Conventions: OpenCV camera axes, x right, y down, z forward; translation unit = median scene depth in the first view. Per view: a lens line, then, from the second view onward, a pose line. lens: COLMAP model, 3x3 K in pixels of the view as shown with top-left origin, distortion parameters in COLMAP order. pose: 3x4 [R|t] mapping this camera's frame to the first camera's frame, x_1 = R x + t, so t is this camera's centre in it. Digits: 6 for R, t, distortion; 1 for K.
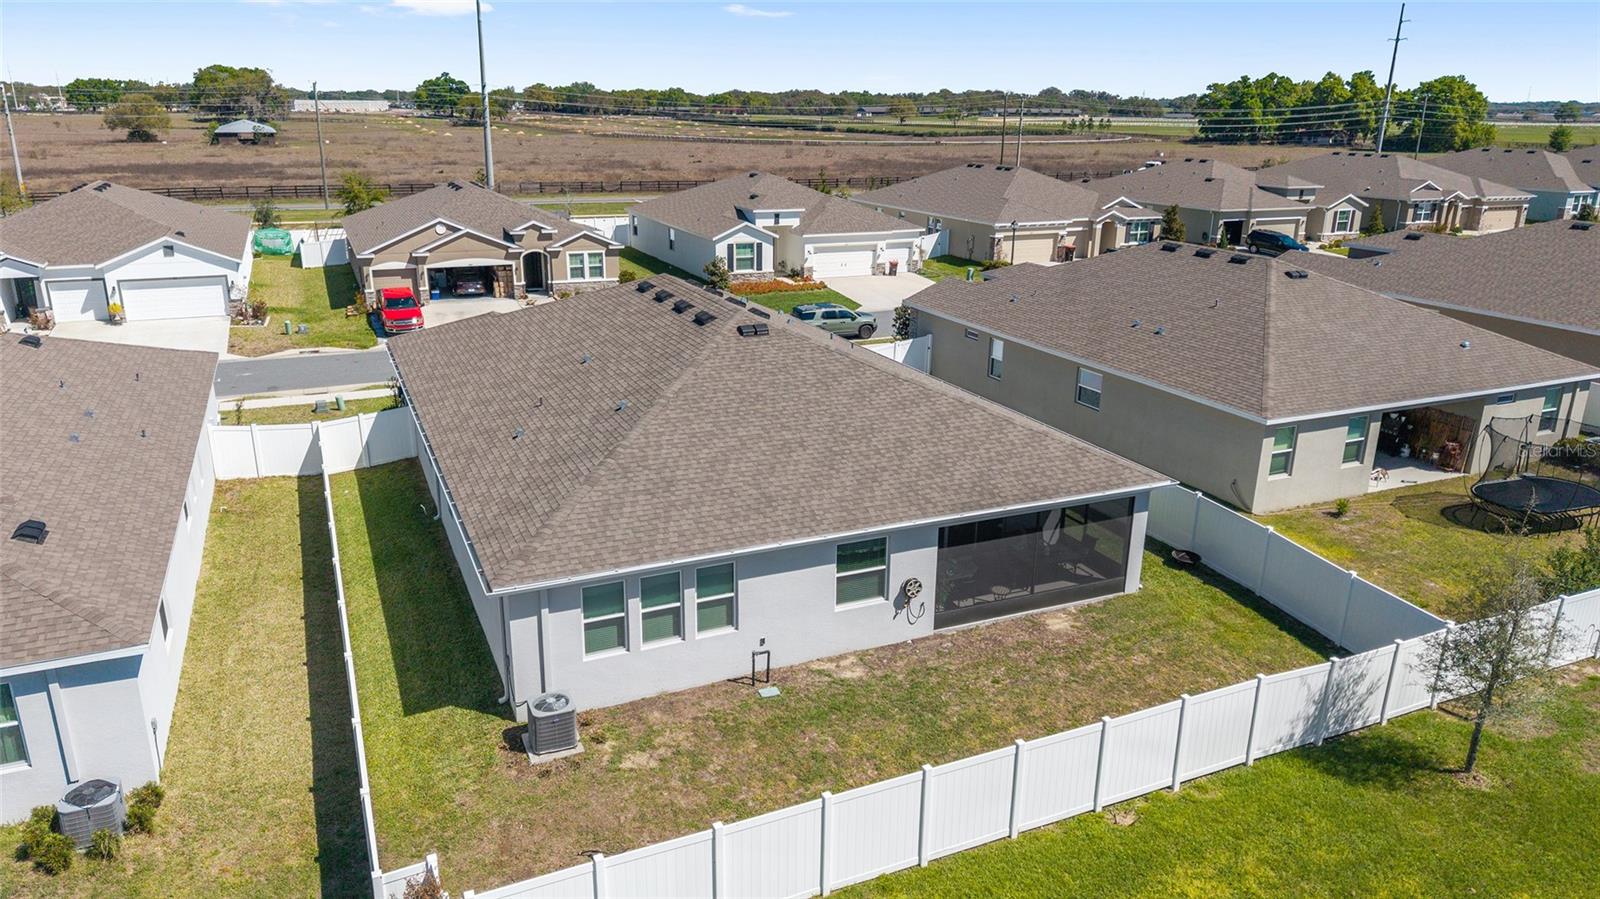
lens RADIAL K [[1106.7, 0, 800.0], [0, 1106.7, 449.5], [0, 0, 1]] dist [0.045349, -0.079839]
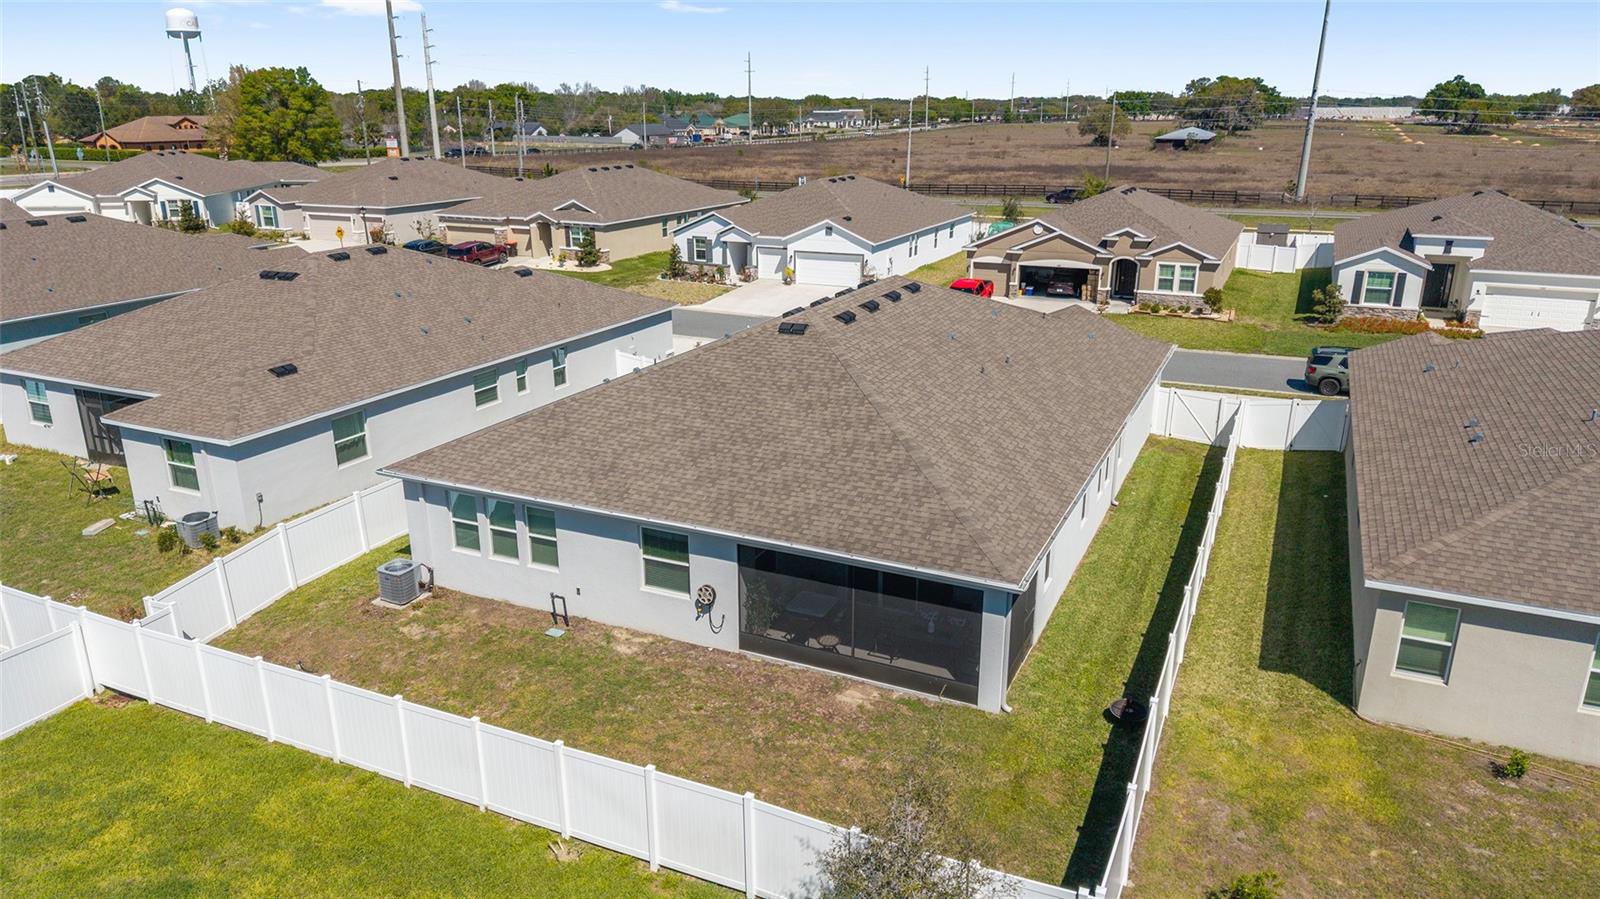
lens RADIAL K [[1079.4, 0, 793.1], [0, 1079.4, 447.1], [0, 0, 1]] dist [0.040478, -0.052749]
pose [[0.640452, 0.217147, -0.736660, 0.330273], [-0.218559, 0.971068, 0.096229, -0.044889], [0.736243, 0.099373, 0.669381, 0.157076]]
